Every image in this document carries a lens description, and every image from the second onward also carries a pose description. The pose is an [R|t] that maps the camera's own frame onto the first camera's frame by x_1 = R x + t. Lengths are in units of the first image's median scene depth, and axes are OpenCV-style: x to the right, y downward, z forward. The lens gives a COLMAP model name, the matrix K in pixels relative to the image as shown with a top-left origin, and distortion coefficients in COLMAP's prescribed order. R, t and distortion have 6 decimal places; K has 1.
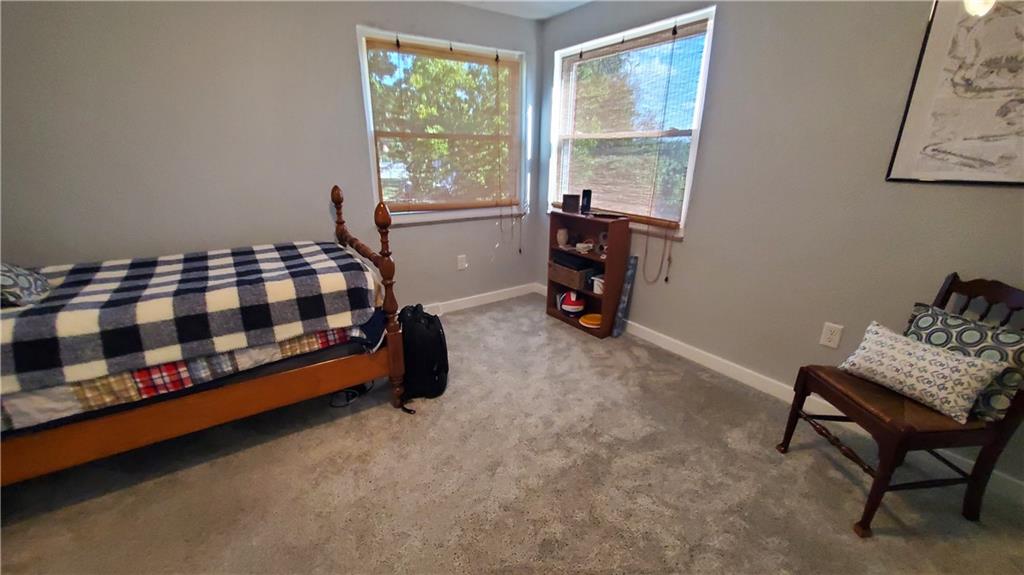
lens RADIAL K [[405.4, 0, 507.9], [0, 405.4, 288.6], [0, 0, 1]] dist [-0.002703, -0.000230]
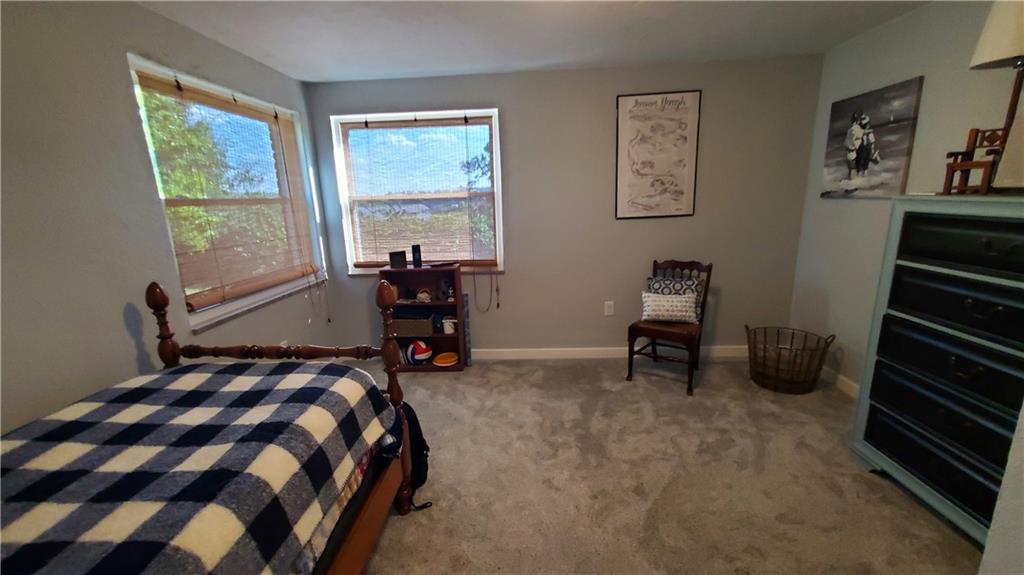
lens RADIAL K [[405.4, 0, 505.8], [0, 405.4, 287.6], [0, 0, 1]] dist [-0.002703, -0.000230]
pose [[0.608924, -0.198359, 0.768027, -0.549479], [0.285456, 0.958158, 0.021142, -0.093667], [-0.740085, 0.206364, 0.640068, 0.155448]]
